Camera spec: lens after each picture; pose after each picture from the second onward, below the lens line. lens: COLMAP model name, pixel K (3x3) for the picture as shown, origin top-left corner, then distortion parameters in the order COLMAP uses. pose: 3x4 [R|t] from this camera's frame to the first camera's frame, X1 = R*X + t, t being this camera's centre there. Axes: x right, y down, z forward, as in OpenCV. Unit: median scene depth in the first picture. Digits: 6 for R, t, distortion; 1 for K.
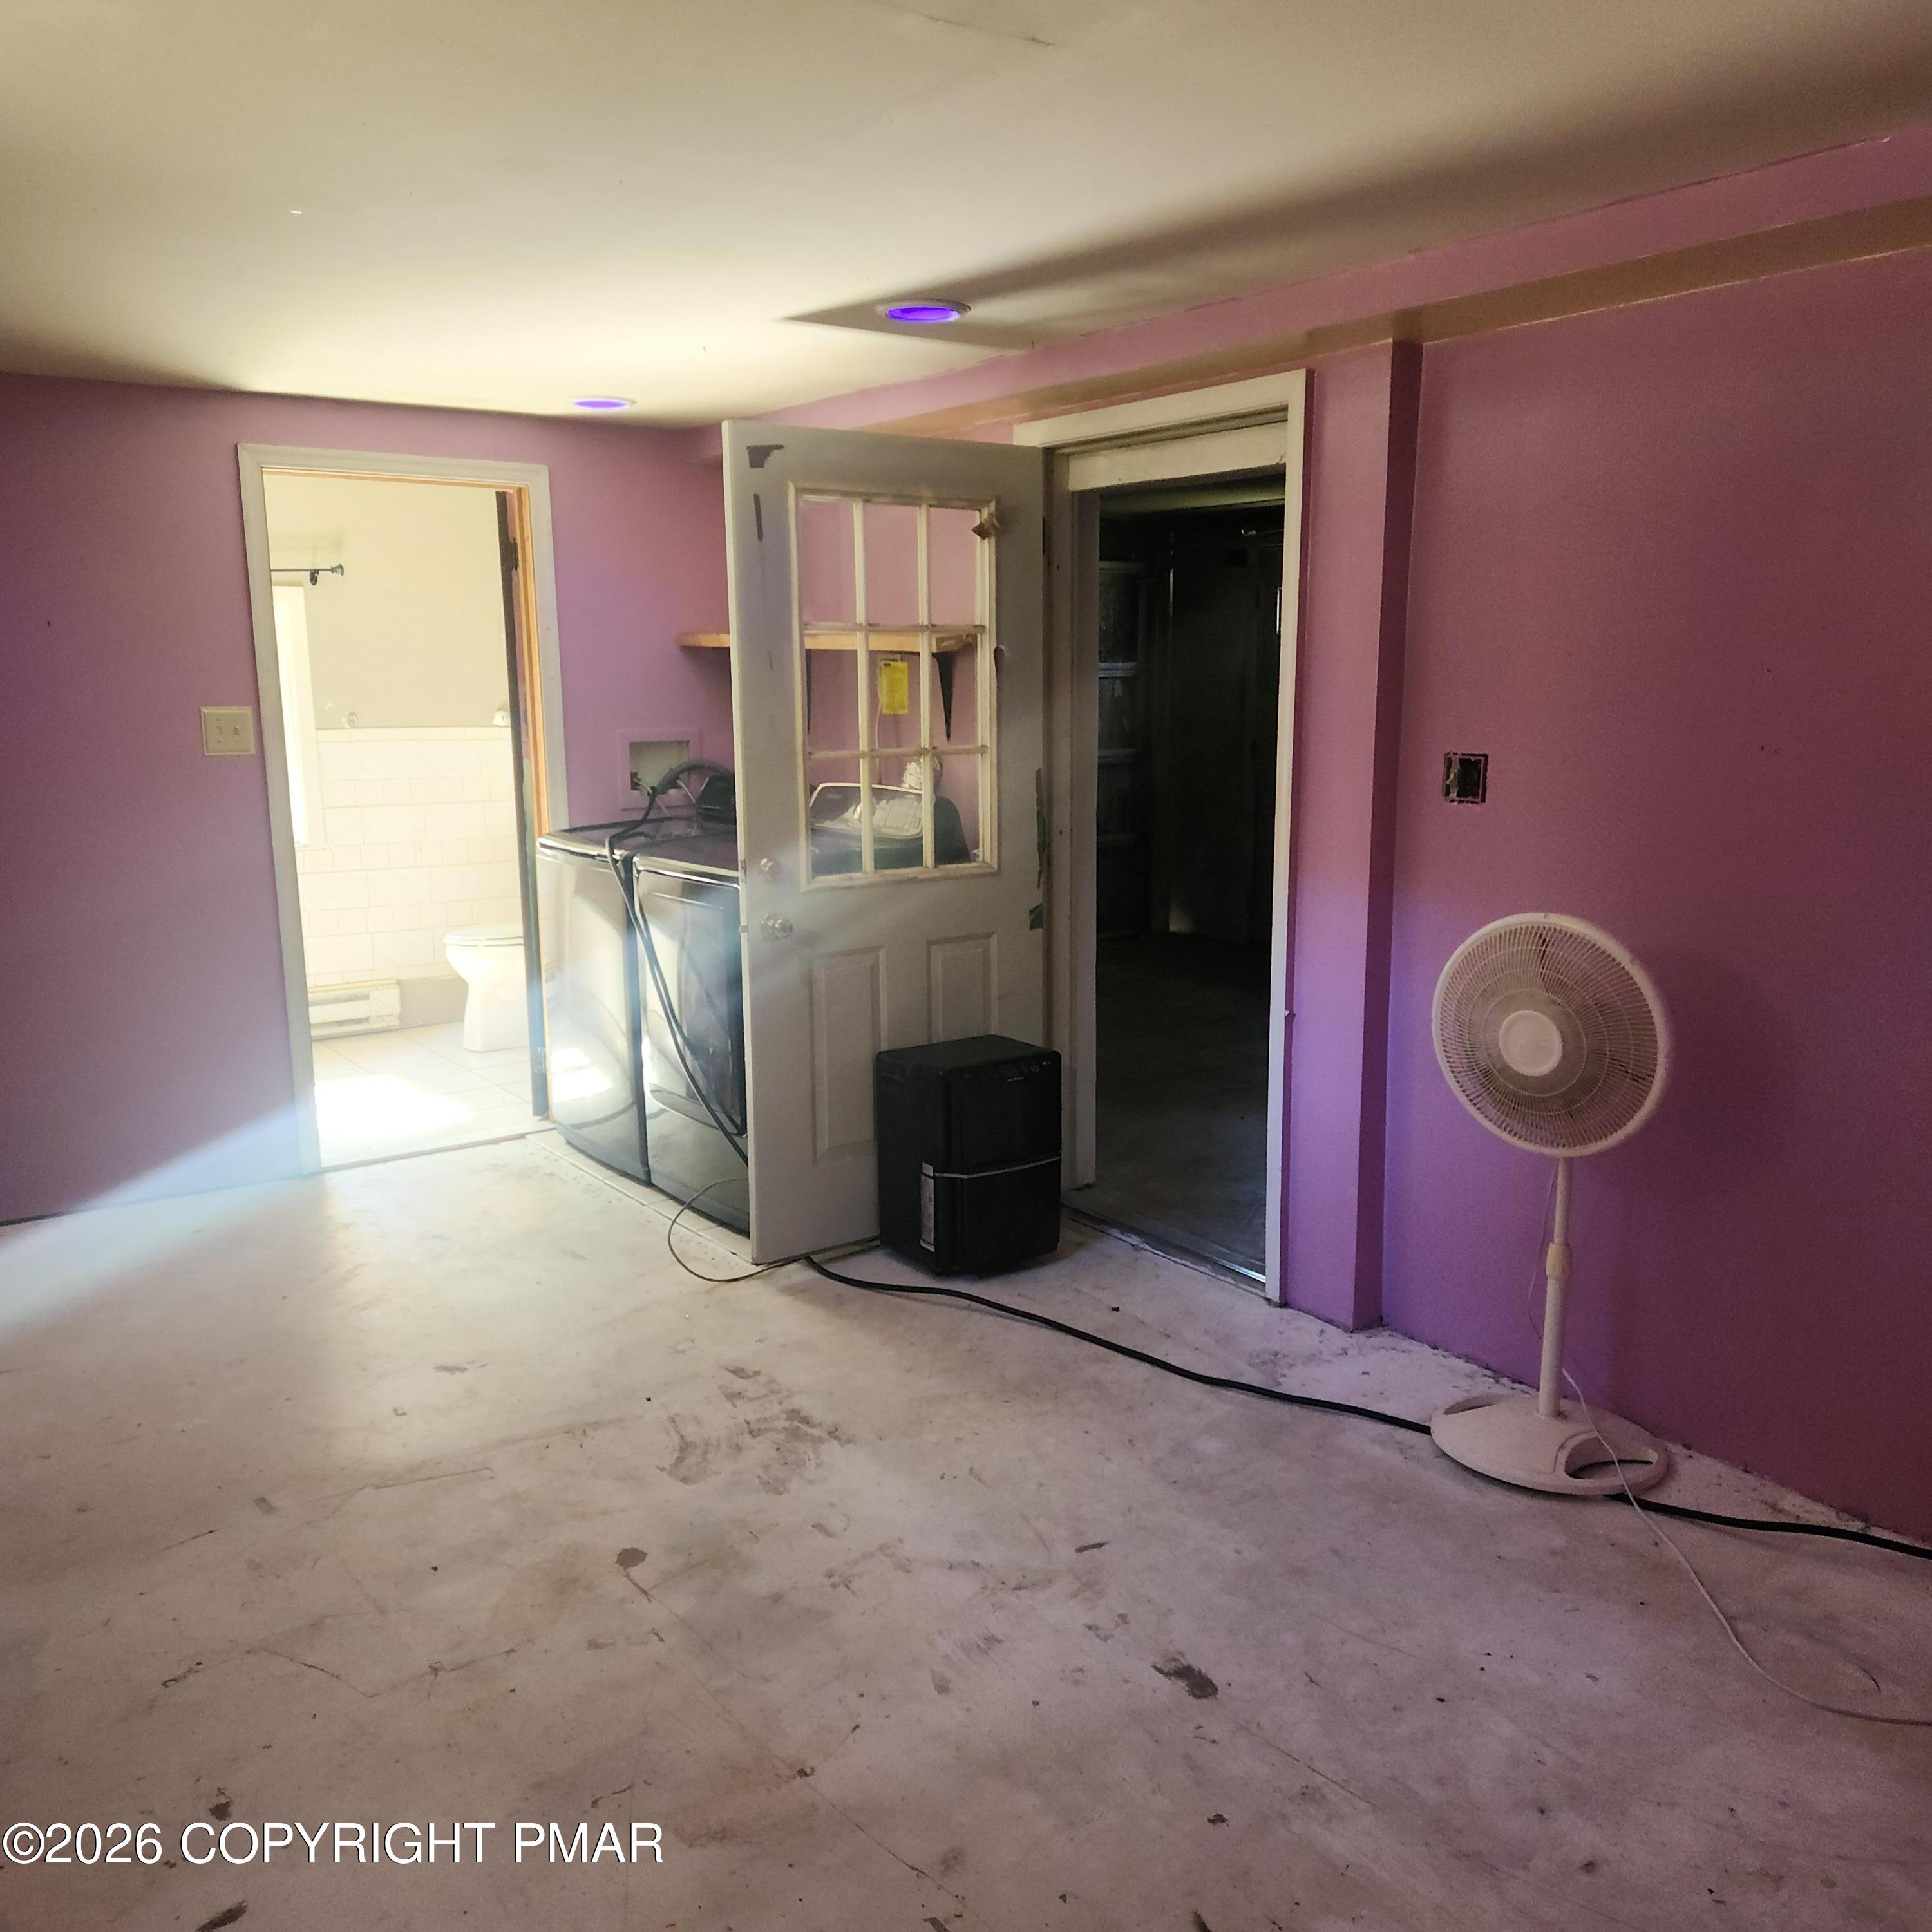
lens RADIAL K [[1719.0, 0, 1004.1], [0, 1719.0, 1007.7], [0, 0, 1]] dist [0.098541, -0.066575]
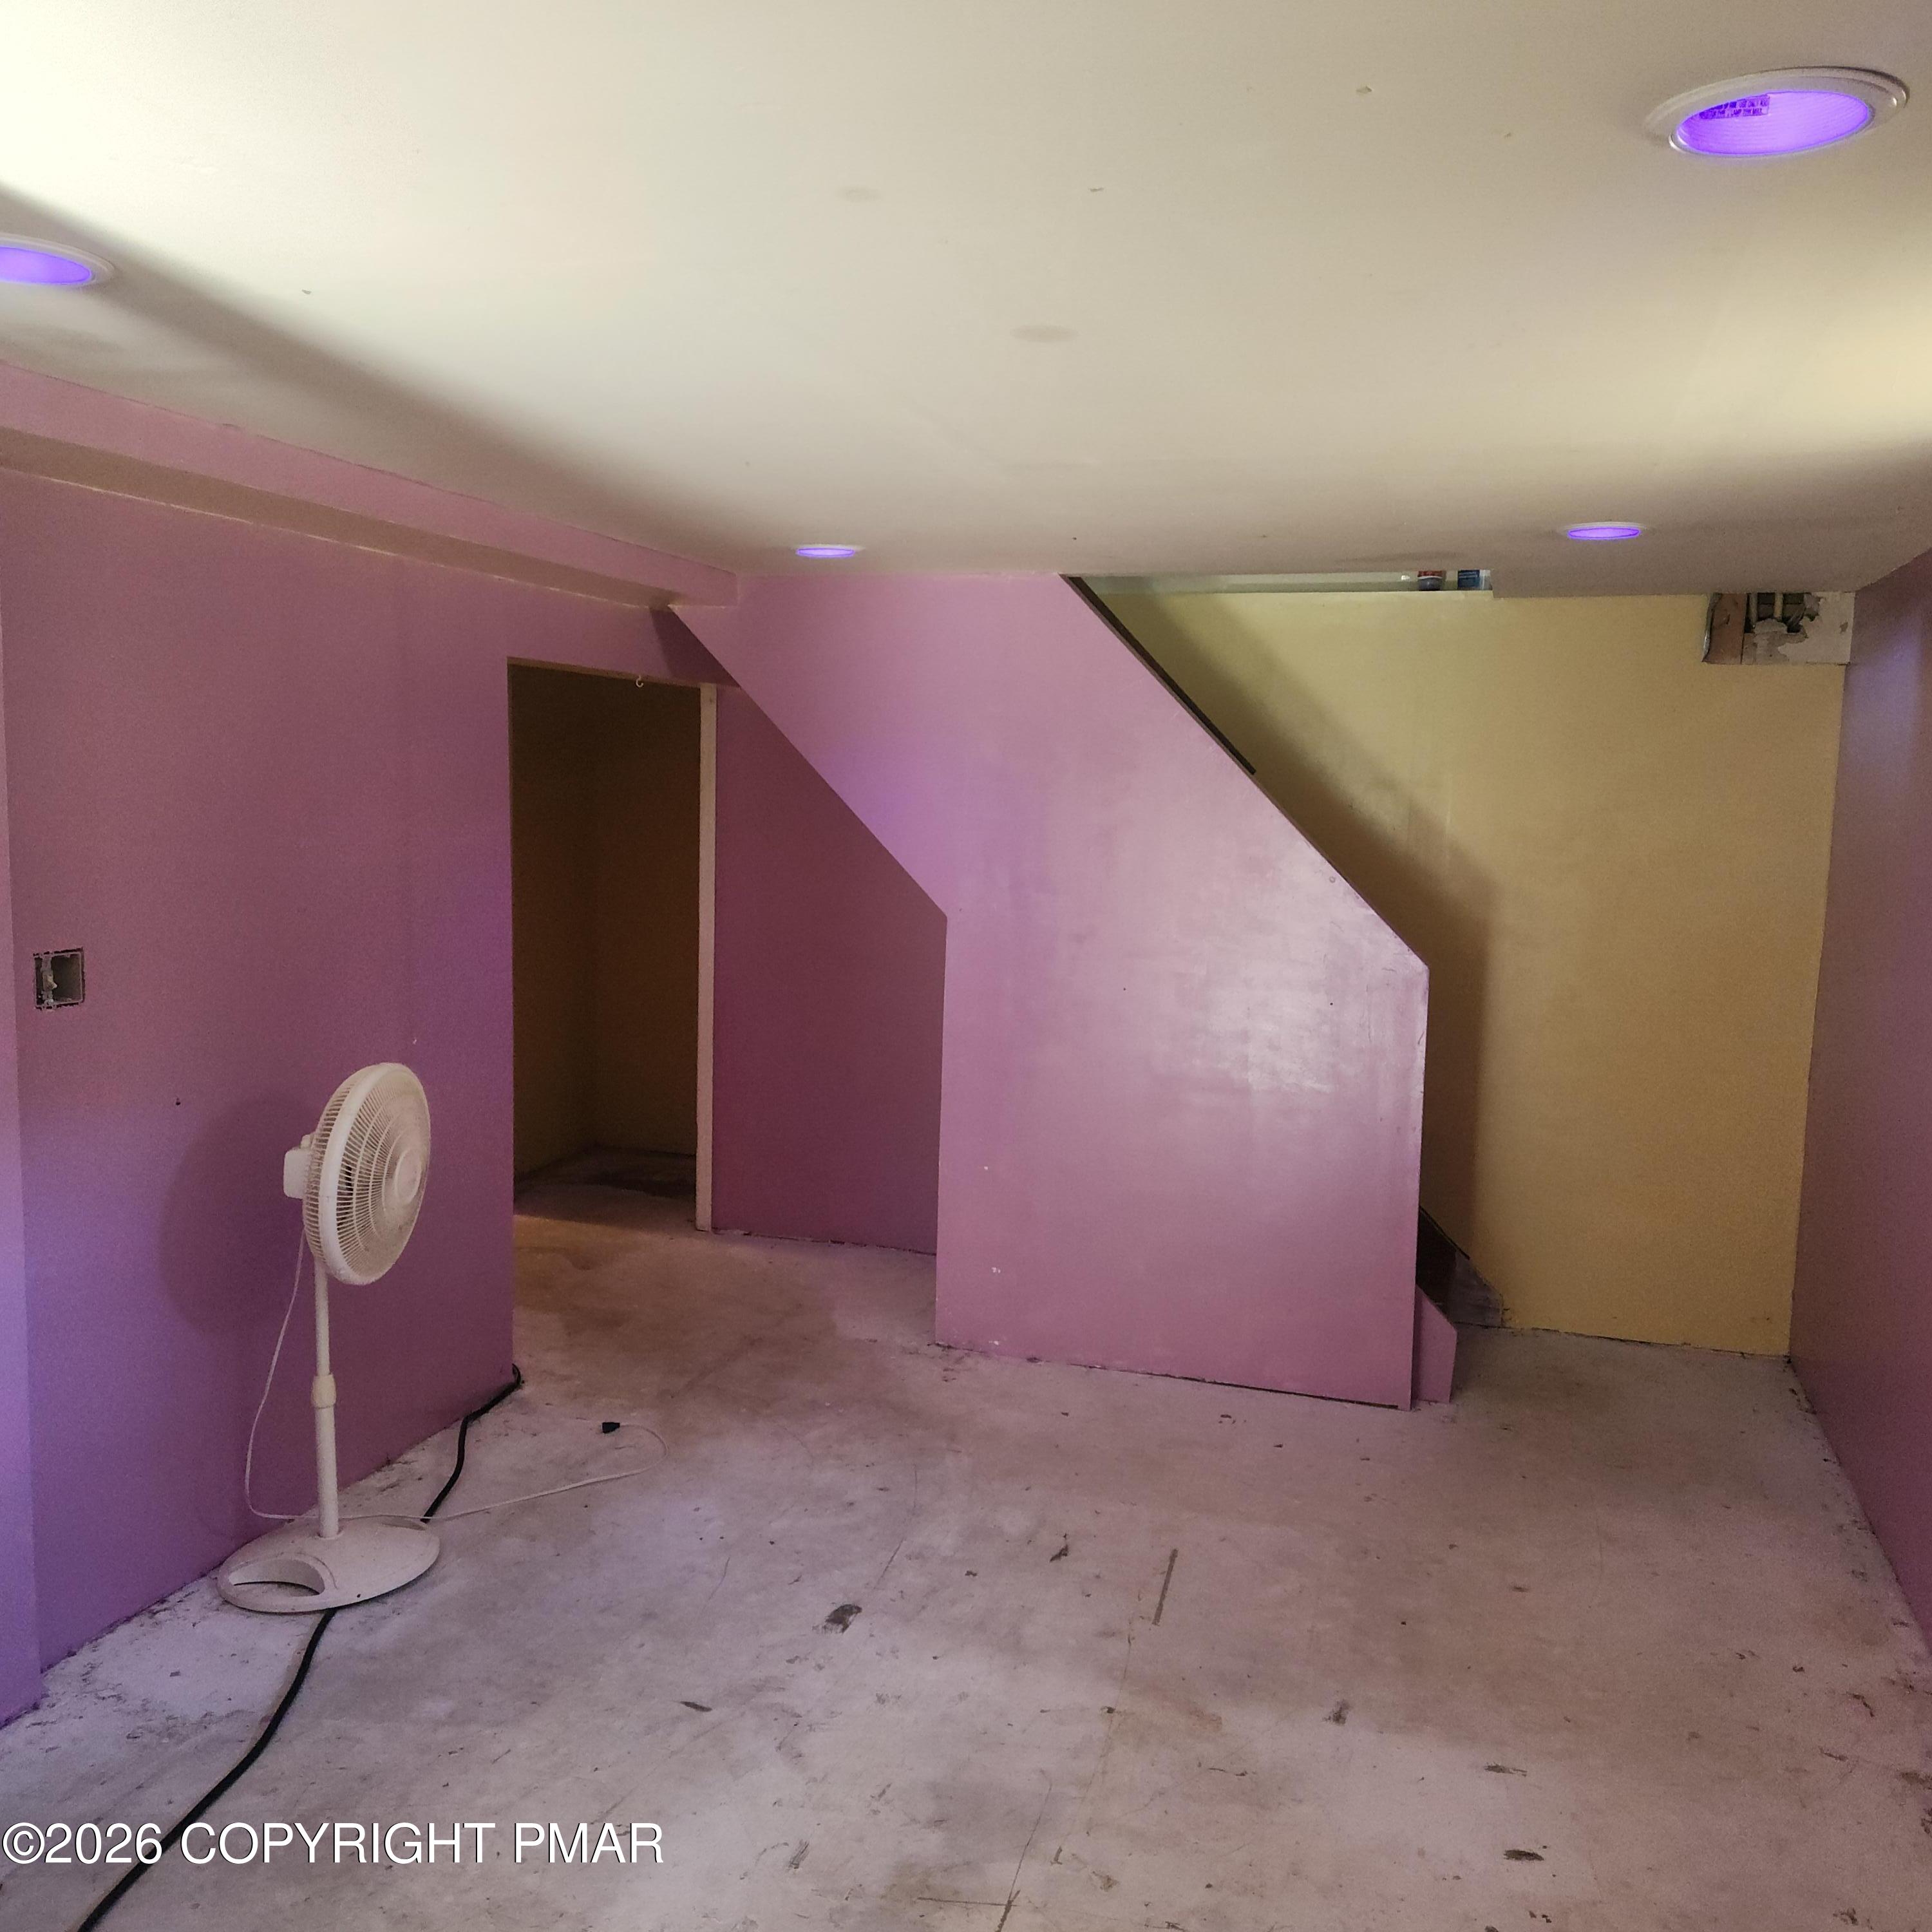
lens RADIAL K [[1716.9, 0, 956.9], [0, 1716.9, 966.1], [0, 0, 1]] dist [0.115223, -0.123290]
pose [[-0.593799, -0.094127, 0.799089, -0.737209], [0.133830, 0.967746, 0.213443, -0.281032], [-0.793406, 0.233684, -0.562049, 1.202506]]
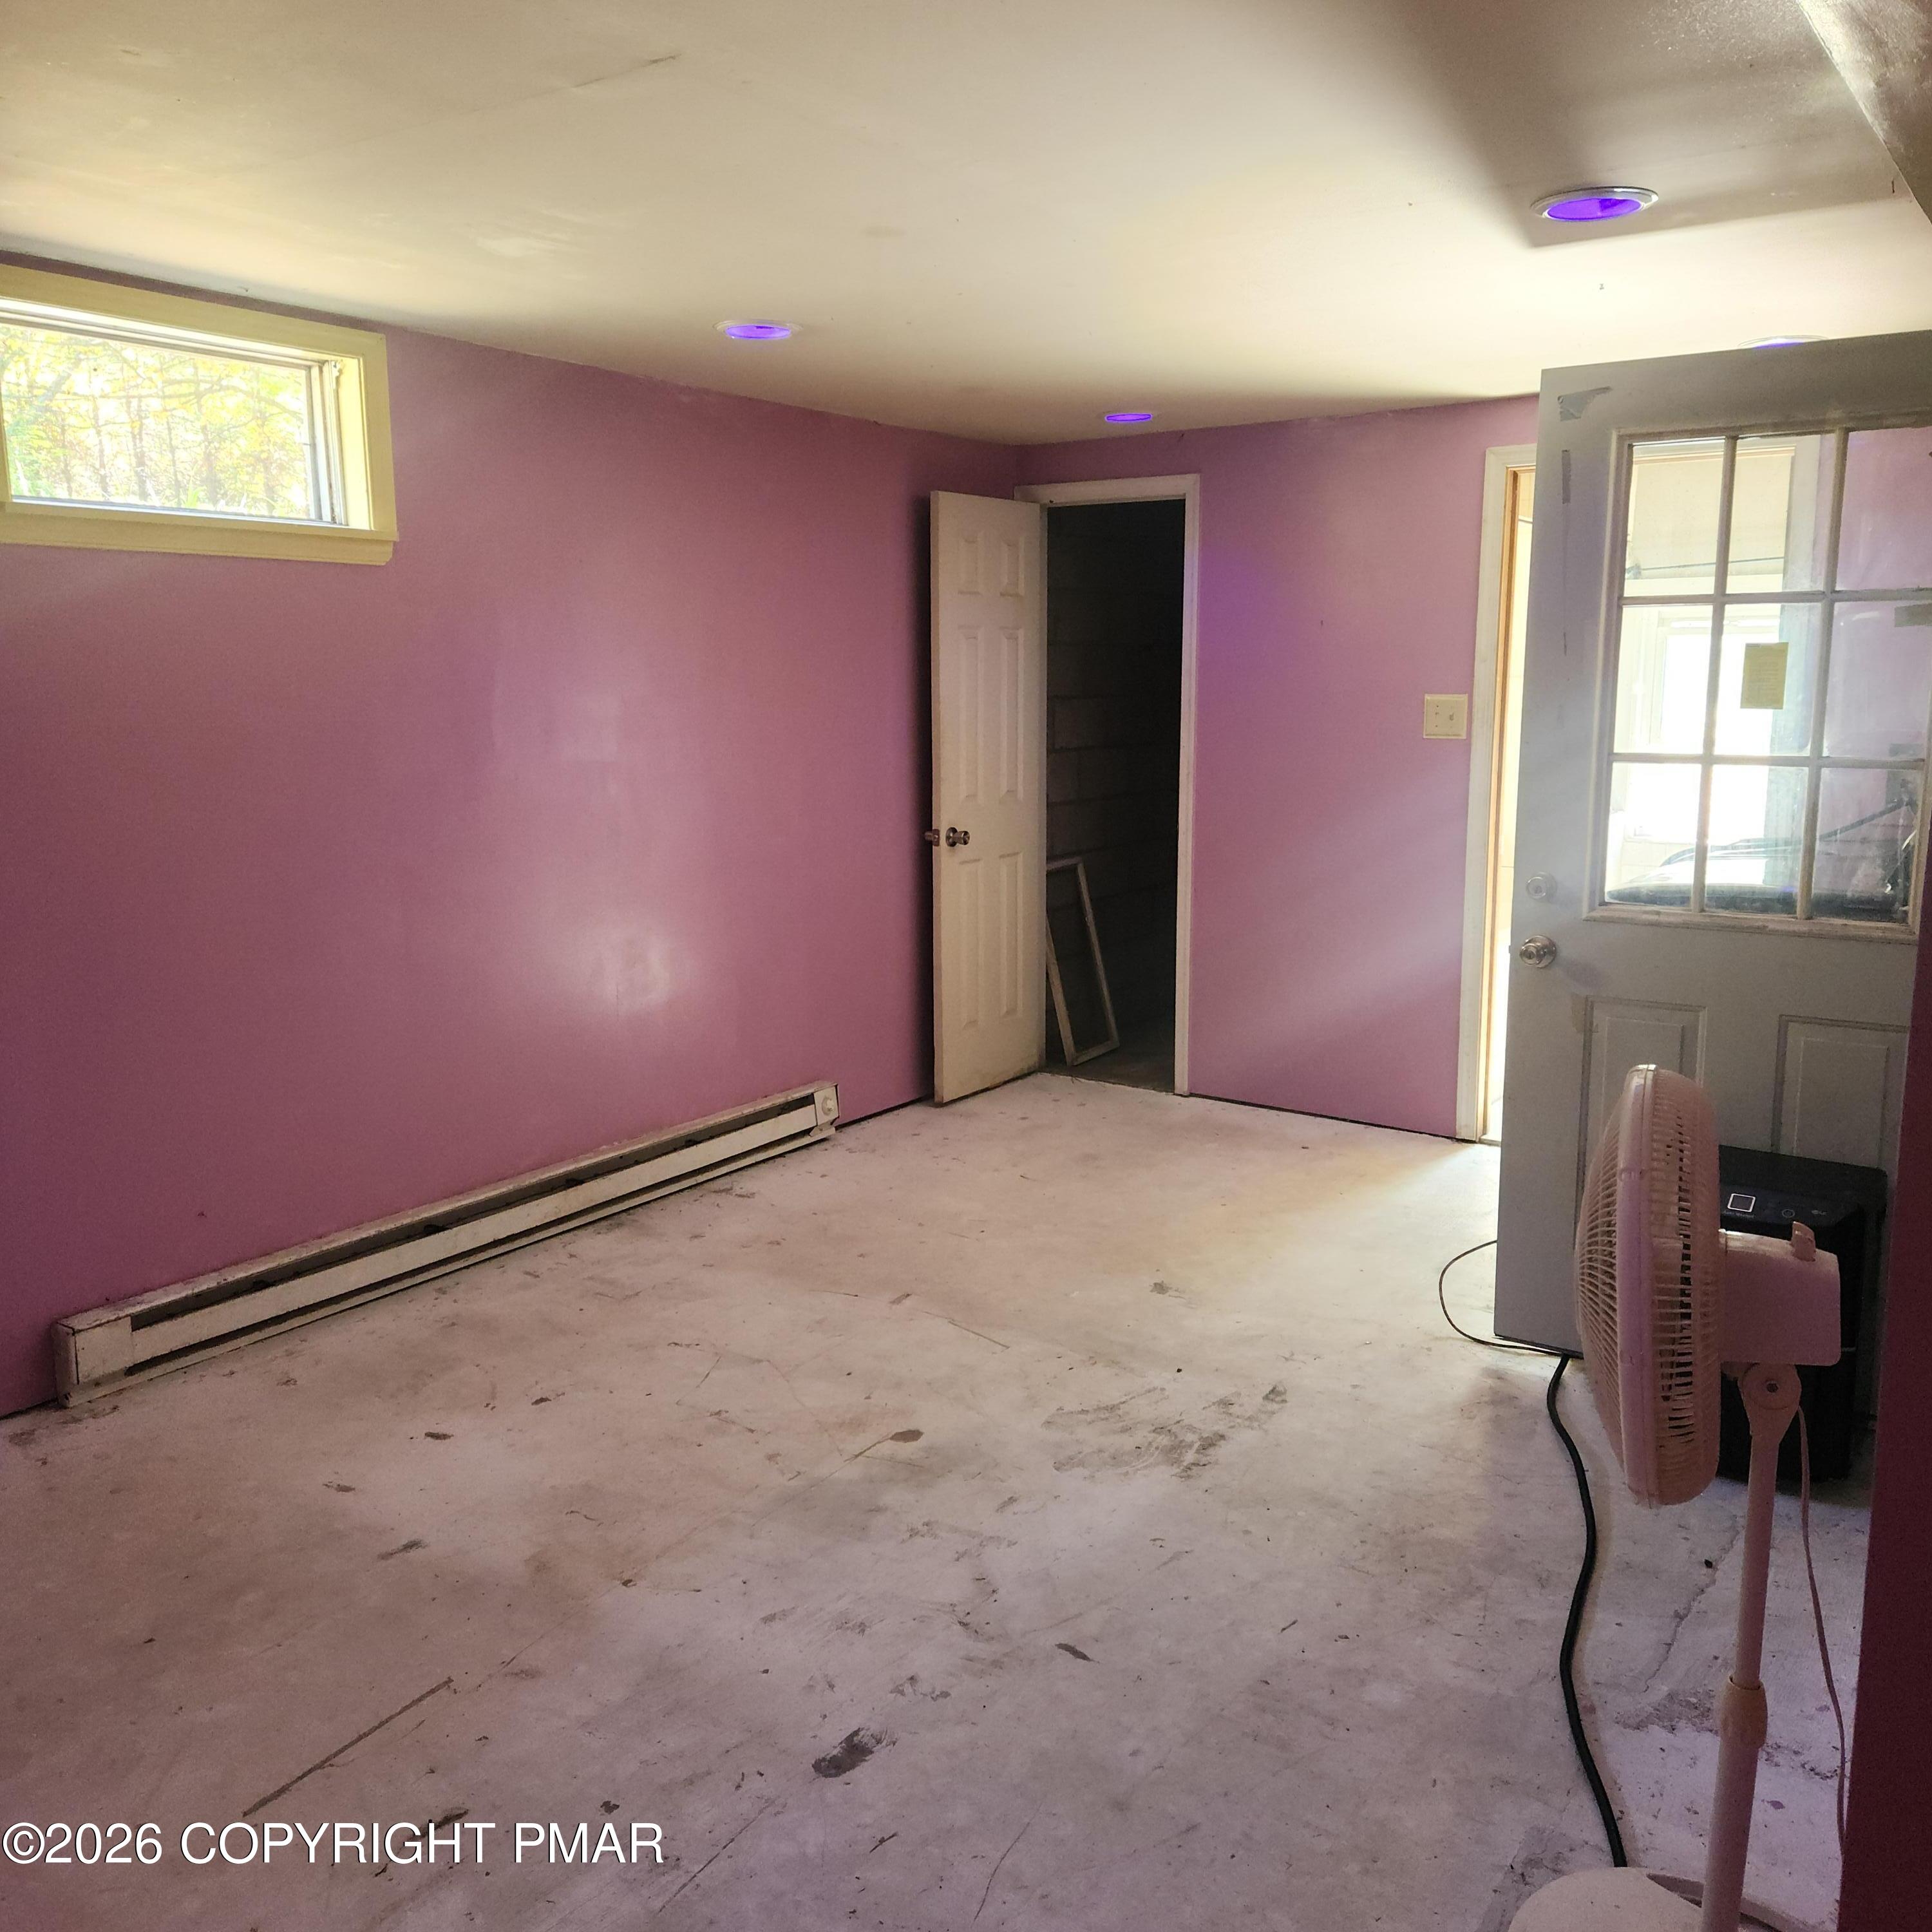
lens RADIAL K [[1716.9, 0, 956.9], [0, 1716.9, 966.1], [0, 0, 1]] dist [0.115223, -0.123290]
pose [[0.328646, 0.166549, -0.929652, 0.700338], [-0.183367, 0.976850, 0.110181, -0.100565], [0.926482, 0.134257, 0.351578, 0.521164]]
